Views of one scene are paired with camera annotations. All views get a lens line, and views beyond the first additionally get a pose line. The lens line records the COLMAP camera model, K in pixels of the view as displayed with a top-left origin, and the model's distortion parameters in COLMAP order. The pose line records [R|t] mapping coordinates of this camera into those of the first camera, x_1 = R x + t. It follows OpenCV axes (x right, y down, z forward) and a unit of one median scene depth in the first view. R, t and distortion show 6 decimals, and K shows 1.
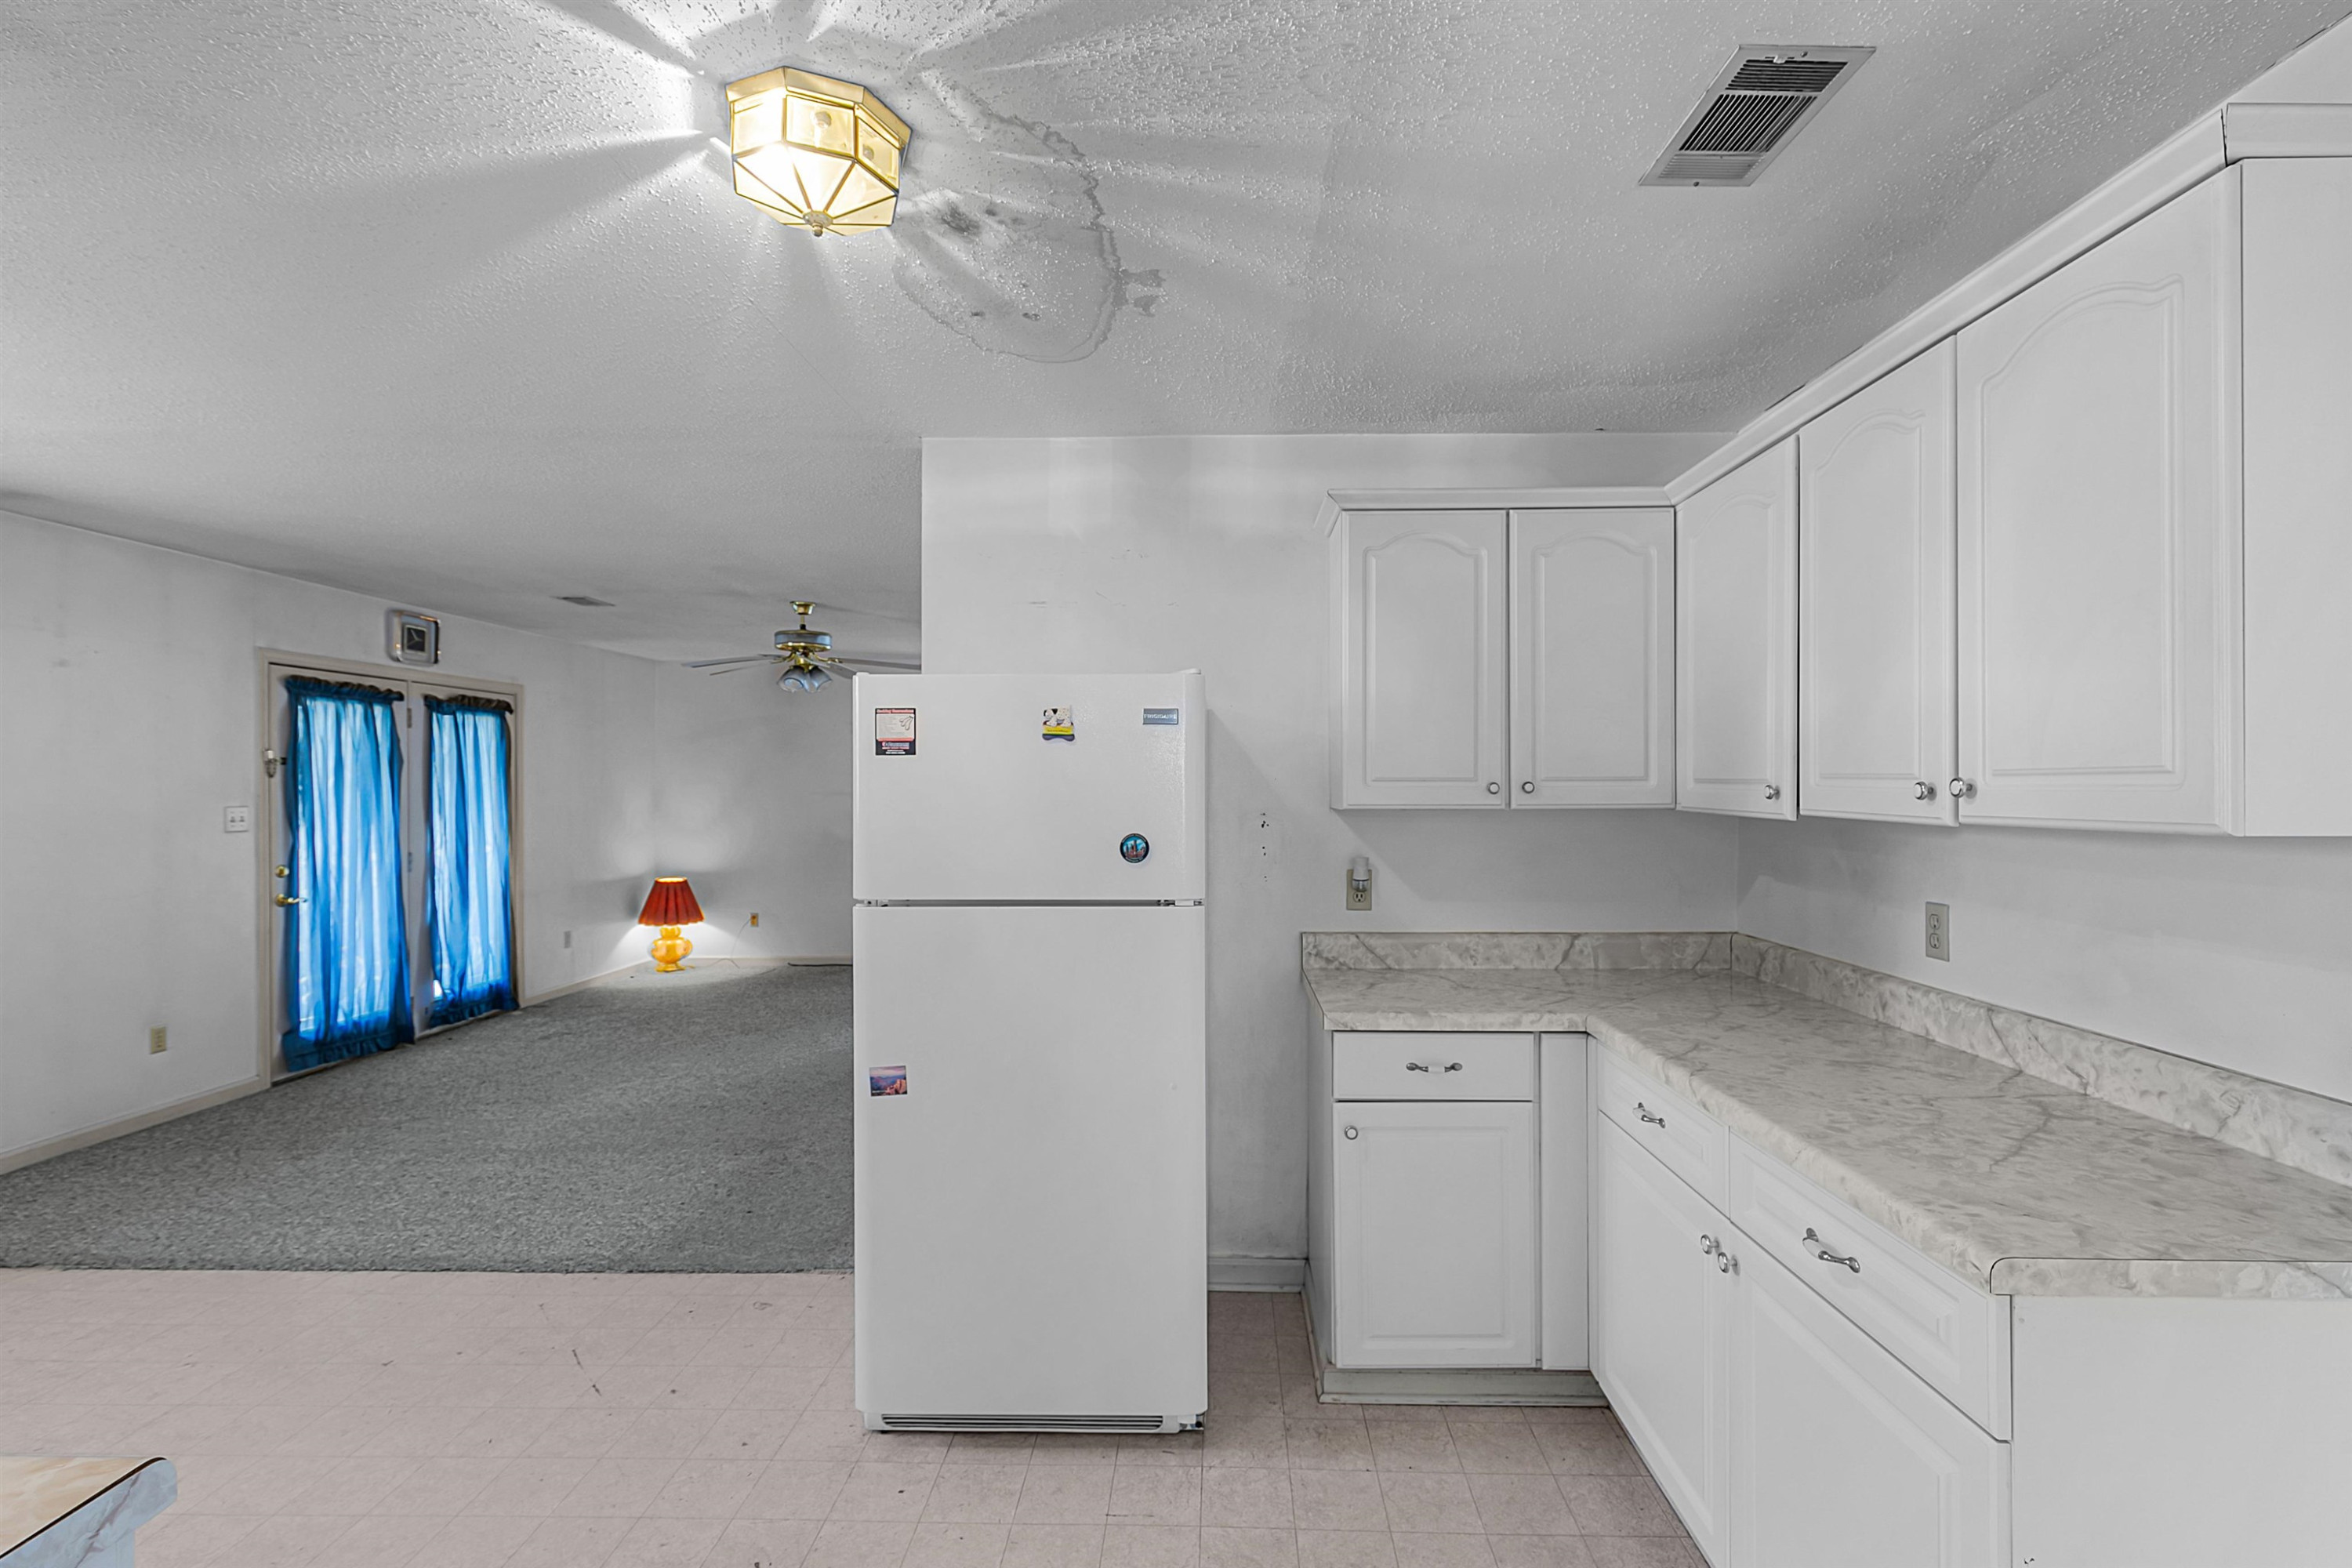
lens RADIAL K [[1101.7, 0, 1186.9], [0, 1101.7, 785.9], [0, 0, 1]] dist [0.000558, 0.000315]
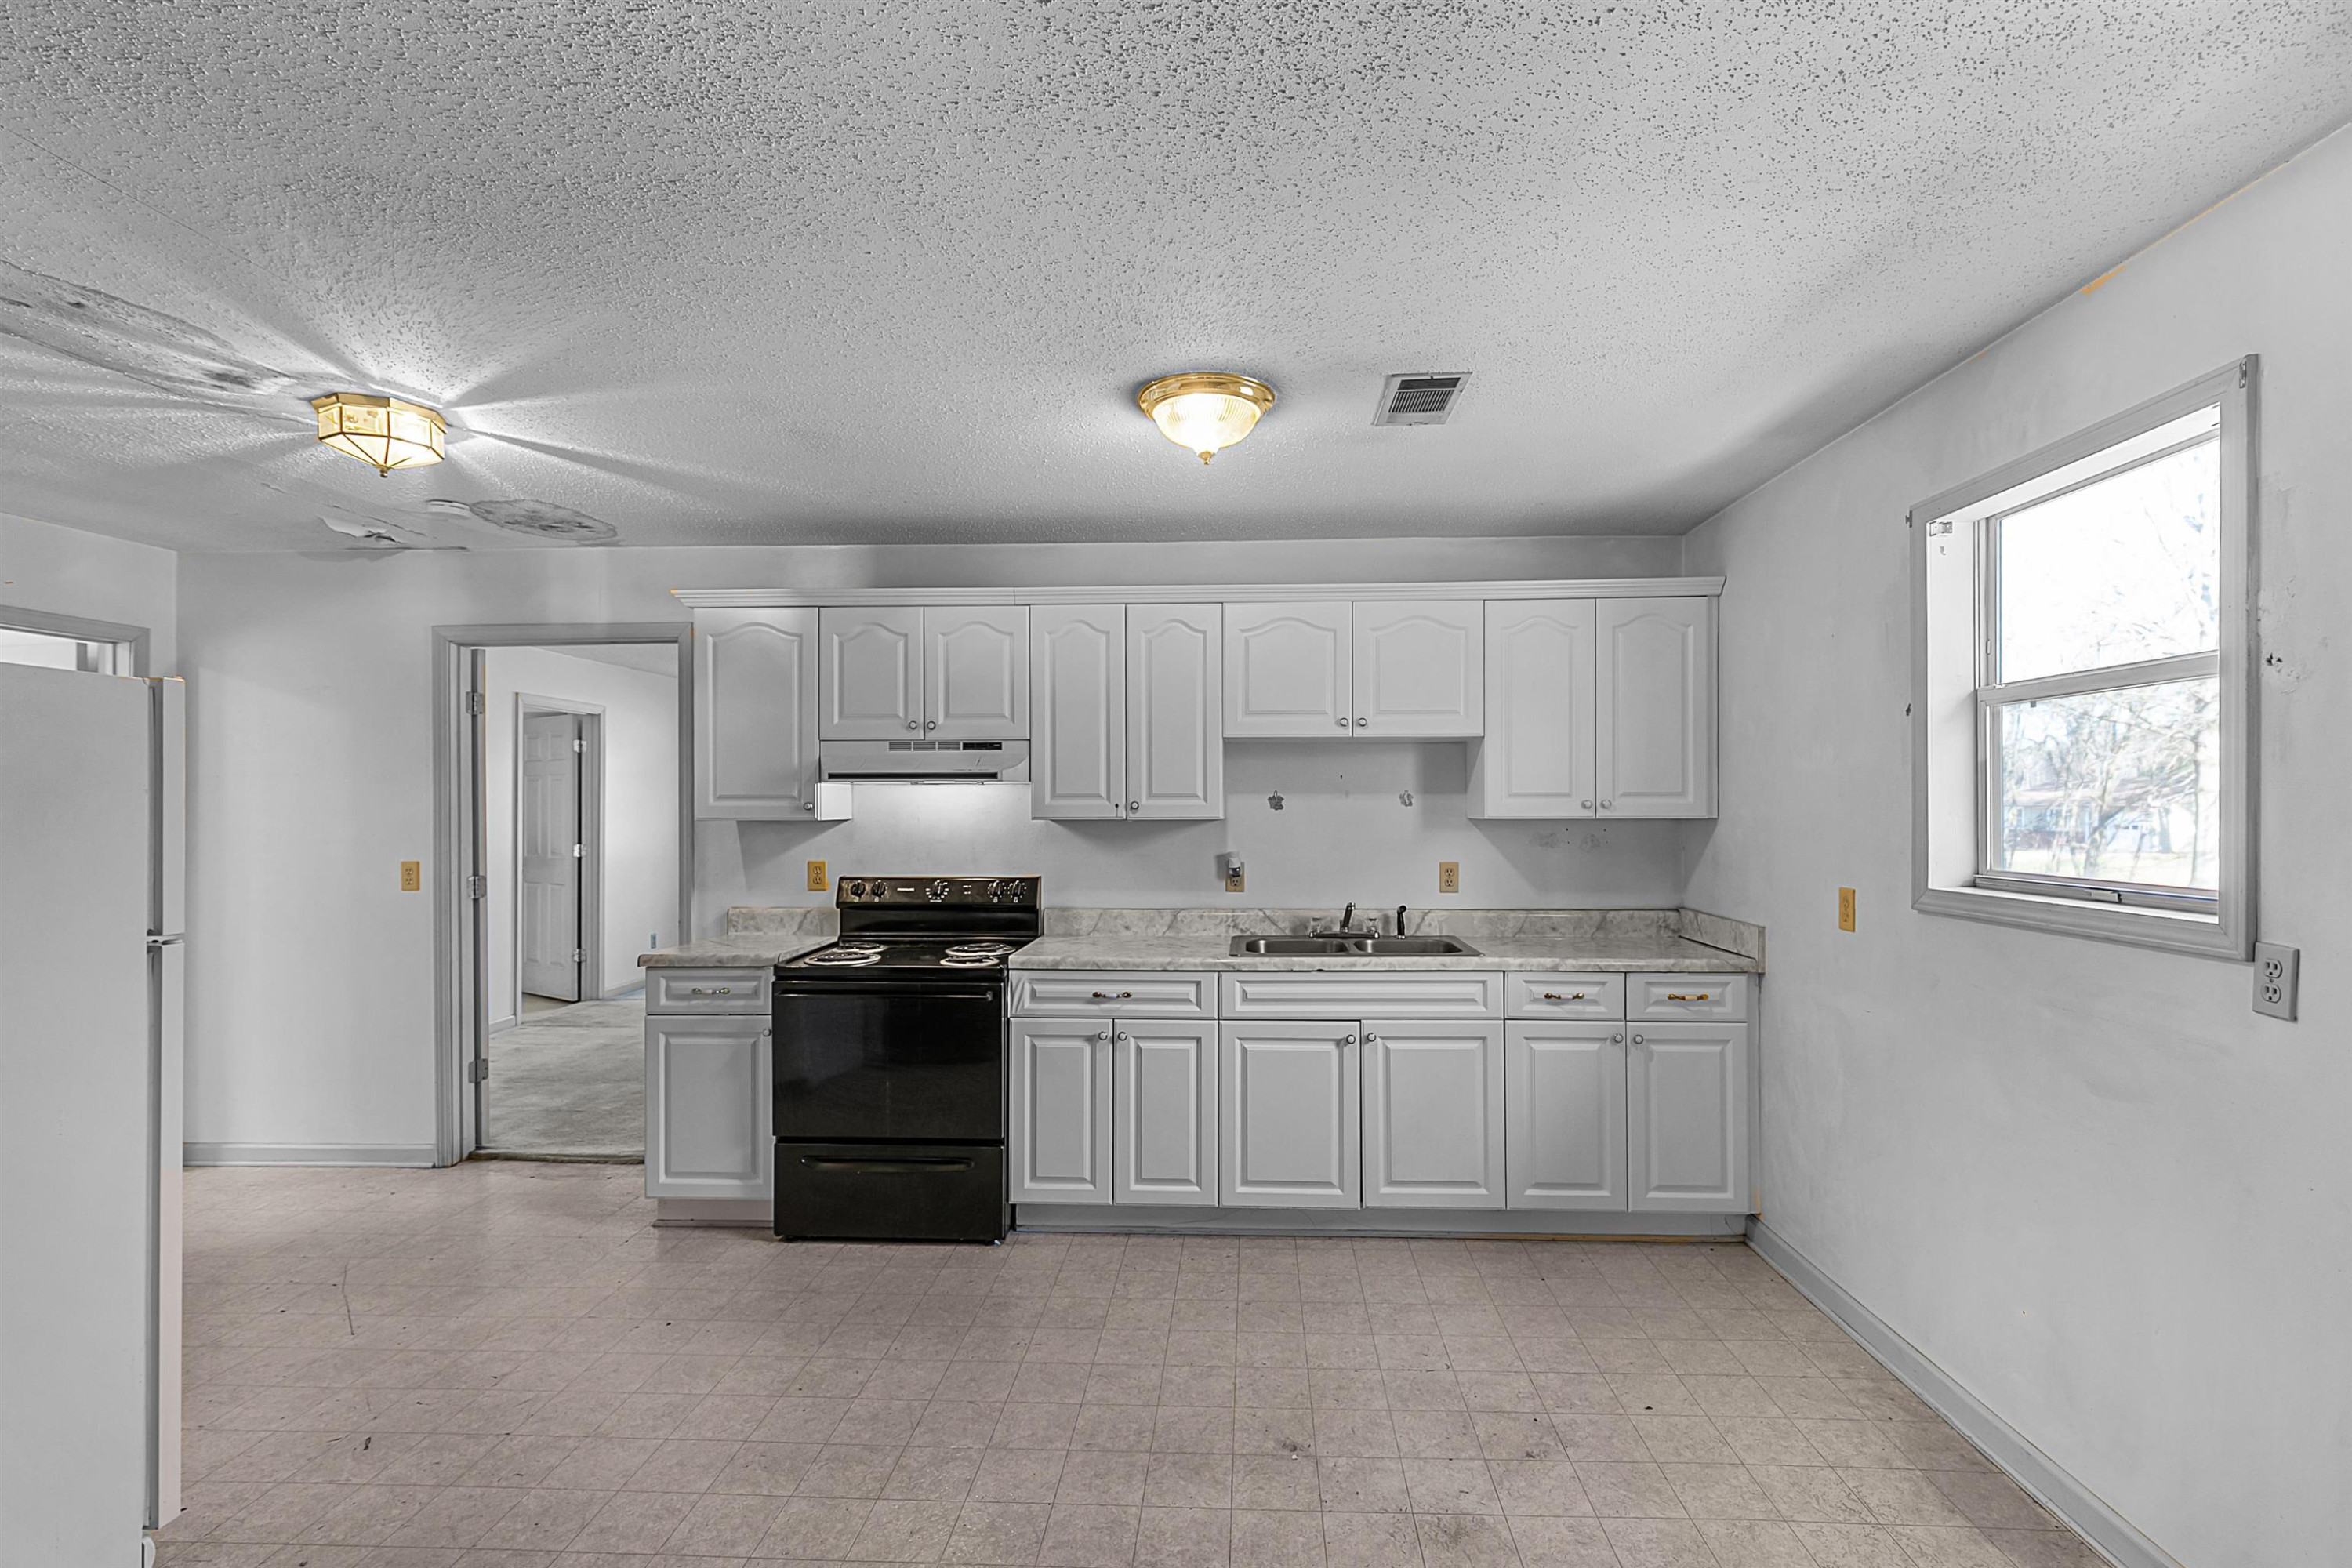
lens RADIAL K [[1094.4, 0, 1206.6], [0, 1094.4, 800.7], [0, 0, 1]] dist [0.001285, 0.000697]
pose [[-0.999667, 0.004204, 0.025473, -0.495764], [0.004202, 0.999991, -0.000137, -0.000184], [-0.025474, -0.000030, -0.999675, 0.803995]]
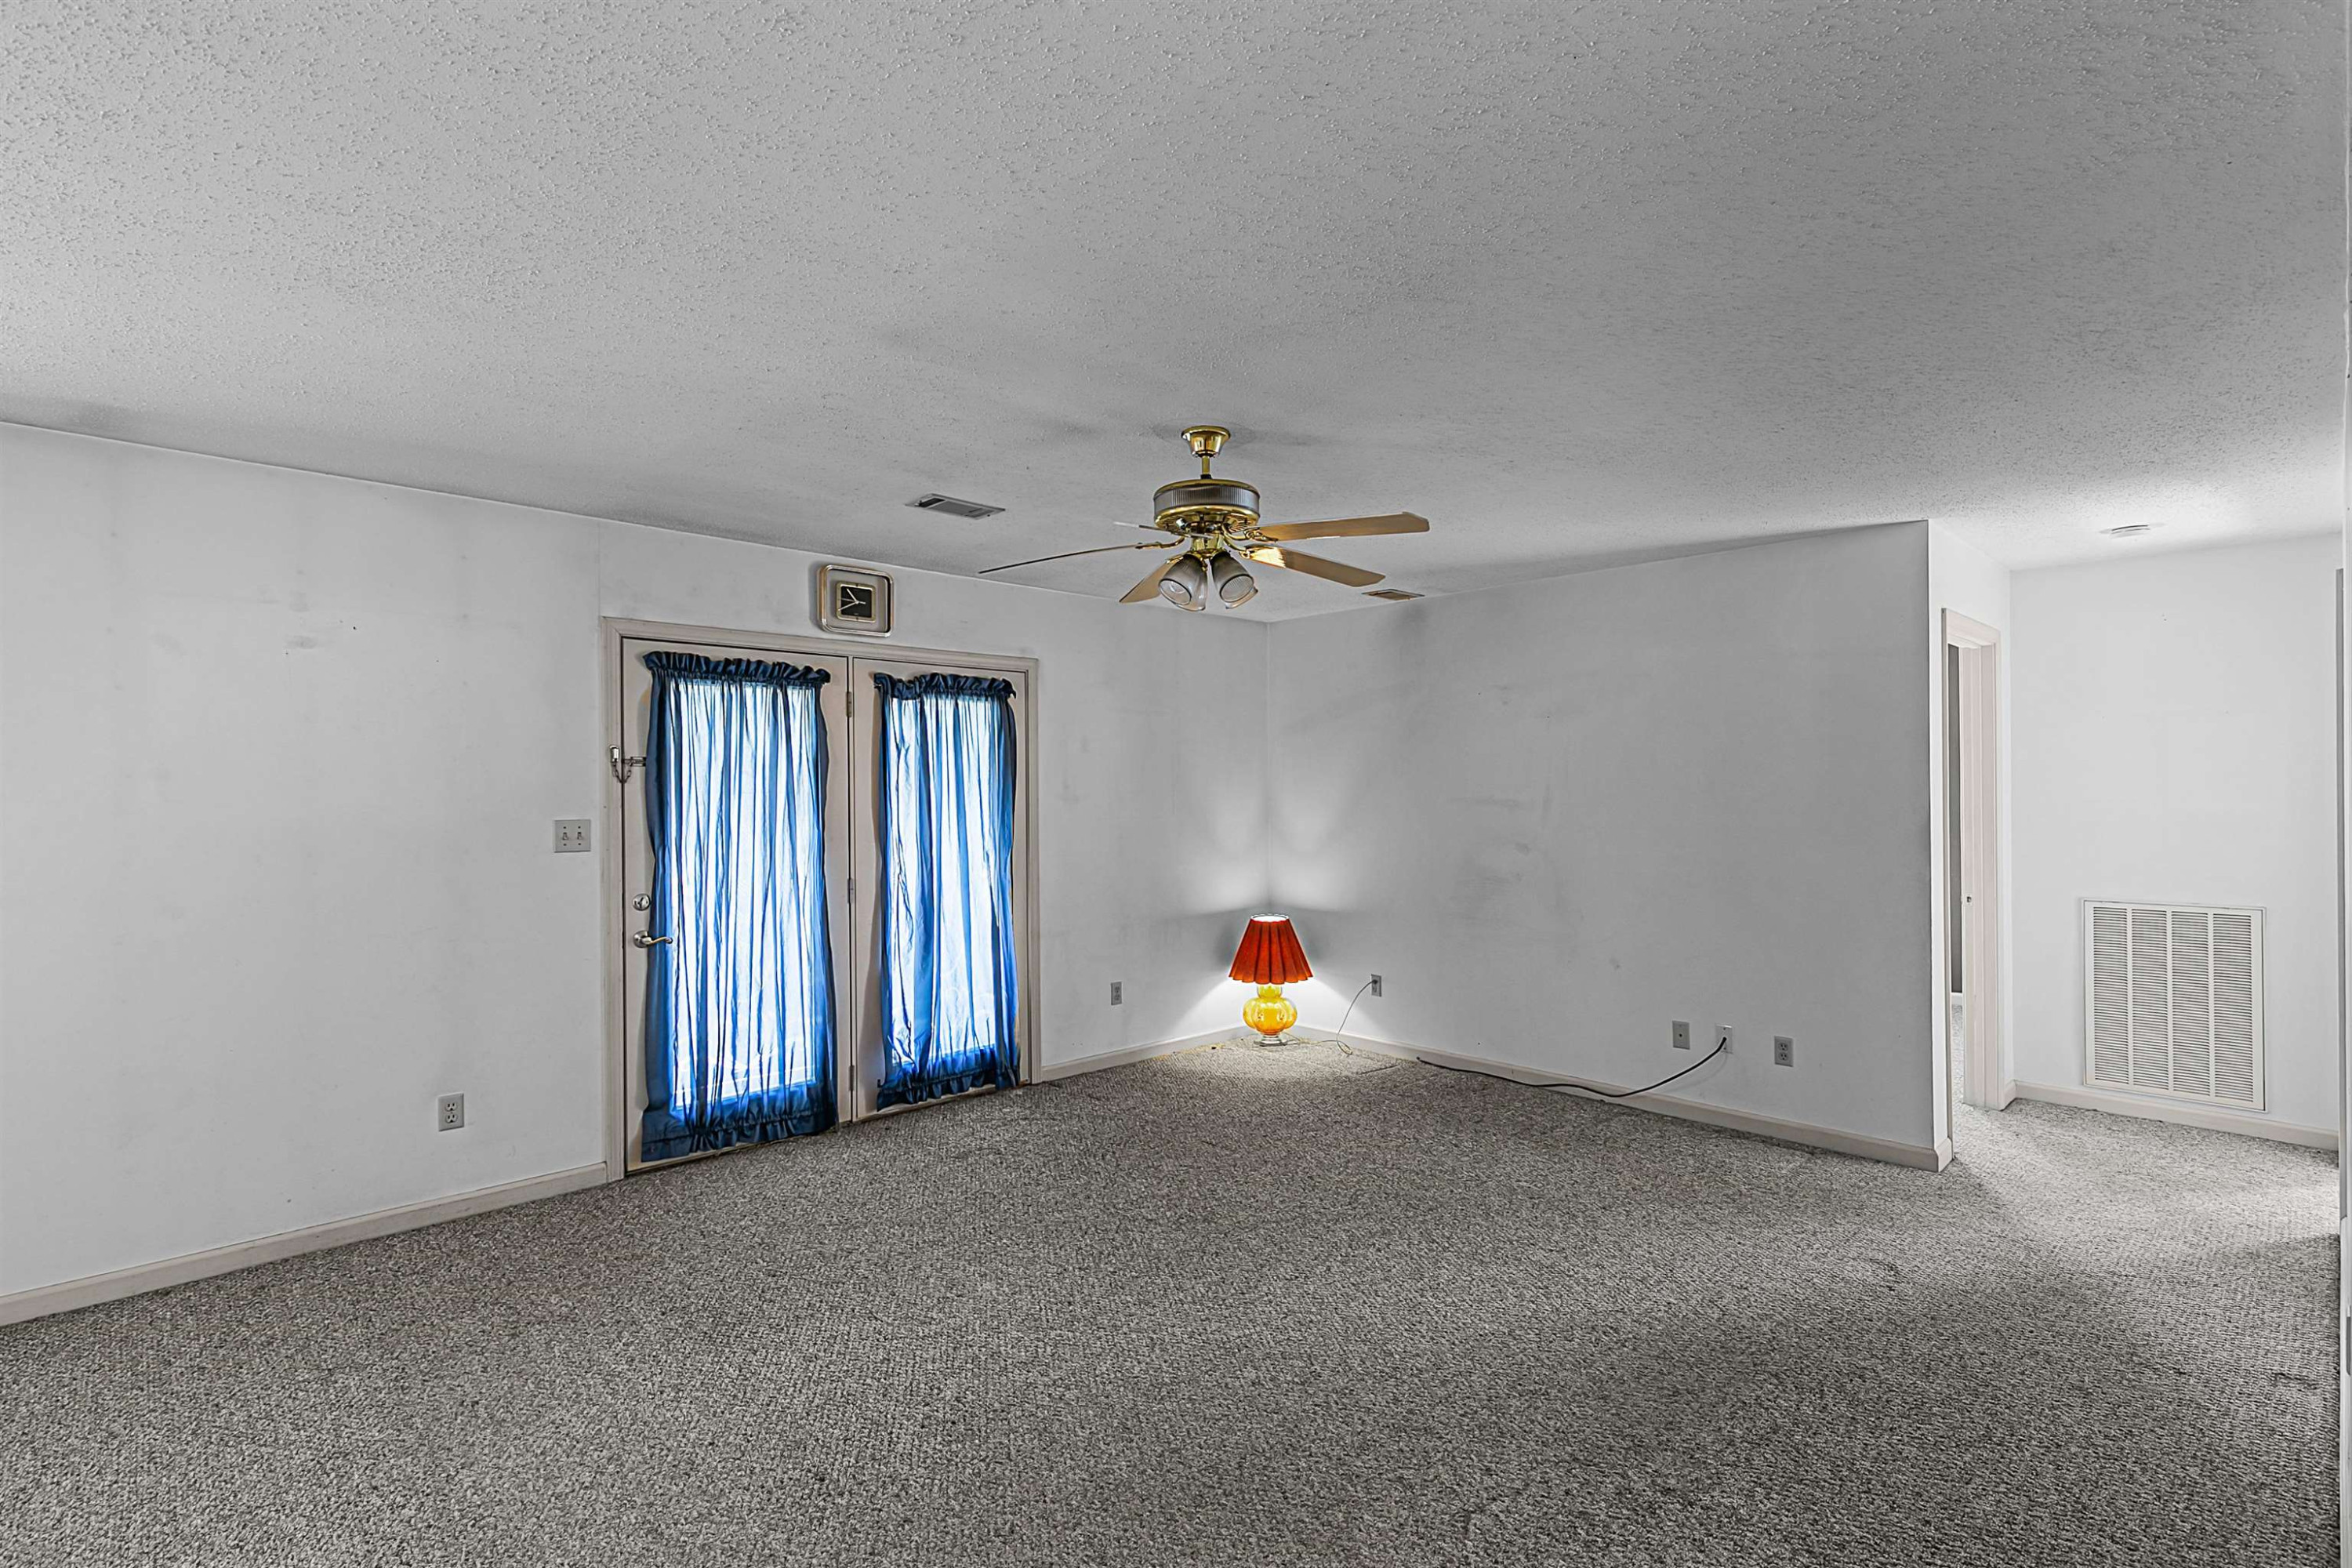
lens RADIAL K [[1079.8, 0, 1194.7], [0, 1079.8, 795.1], [0, 0, 1]] dist [0.019134, -0.000015]
pose [[0.705597, 0.000134, -0.708614, 0.002935], [0.004617, 0.999978, 0.004787, -0.000570], [0.708599, -0.006649, 0.705580, 0.682659]]
